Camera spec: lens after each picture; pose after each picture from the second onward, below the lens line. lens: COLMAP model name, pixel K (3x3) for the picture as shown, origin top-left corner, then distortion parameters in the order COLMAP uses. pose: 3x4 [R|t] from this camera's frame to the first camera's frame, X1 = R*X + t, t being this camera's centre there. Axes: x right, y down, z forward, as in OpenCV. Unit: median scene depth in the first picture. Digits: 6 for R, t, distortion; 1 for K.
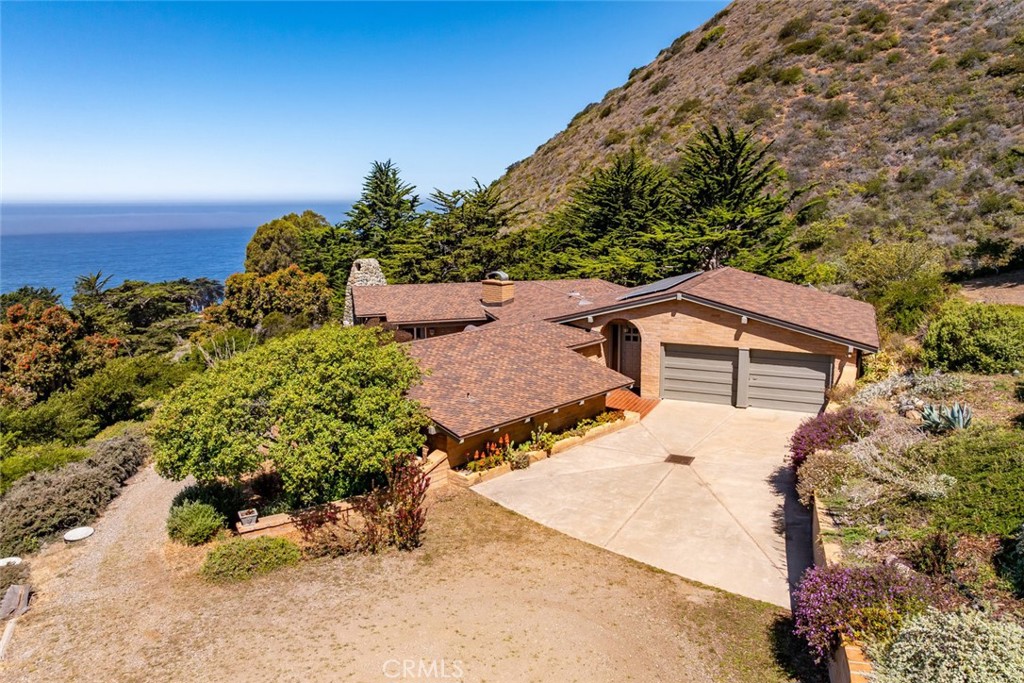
lens RADIAL K [[741.2, 0, 512.0], [0, 741.2, 341.5], [0, 0, 1]] dist [-0.052292, 0.011894]
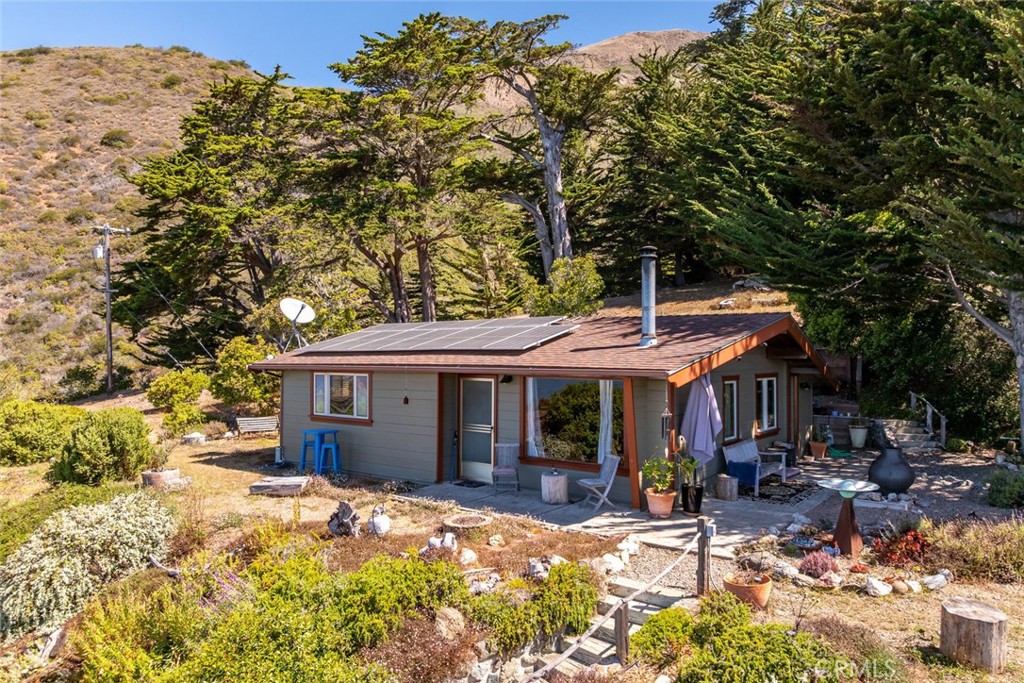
lens RADIAL K [[720.5, 0, 508.1], [0, 720.5, 327.7], [0, 0, 1]] dist [-0.060321, 0.034605]
pose [[0.477854, 0.036307, 0.877689, 0.016464], [0.162351, 0.978283, -0.128859, 0.016941], [-0.863306, 0.204069, 0.461582, -0.018541]]
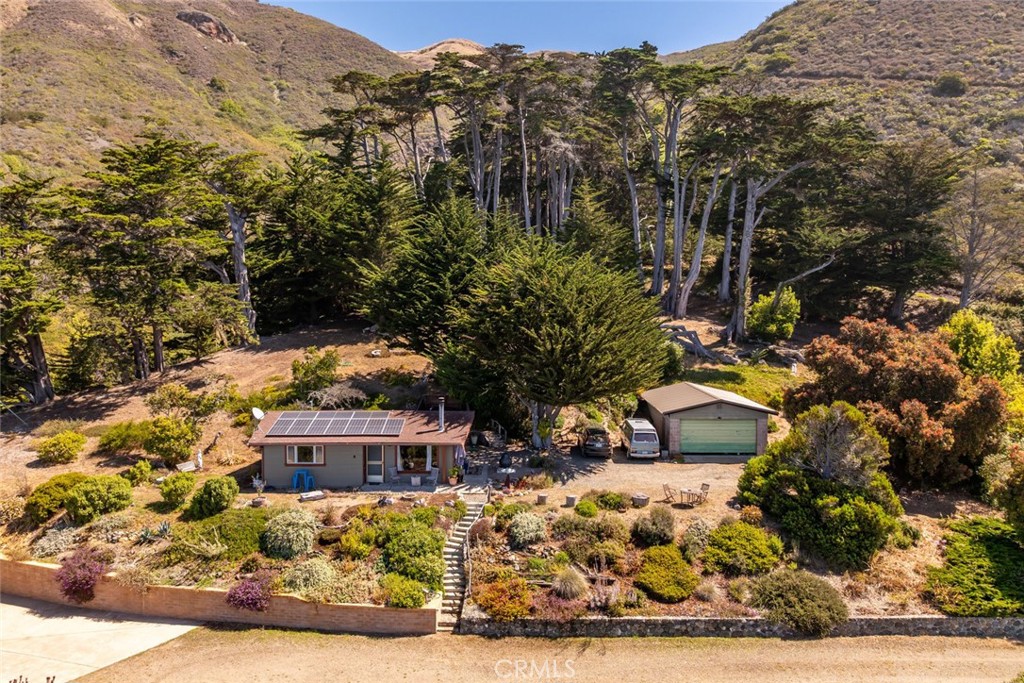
lens RADIAL K [[720.5, 0, 508.1], [0, 720.5, 327.7], [0, 0, 1]] dist [-0.060321, 0.034605]
pose [[-0.174978, -0.034038, 0.983984, -0.220148], [0.186246, 0.980214, 0.067028, -0.057837], [-0.966796, 0.194991, -0.165177, 0.032646]]
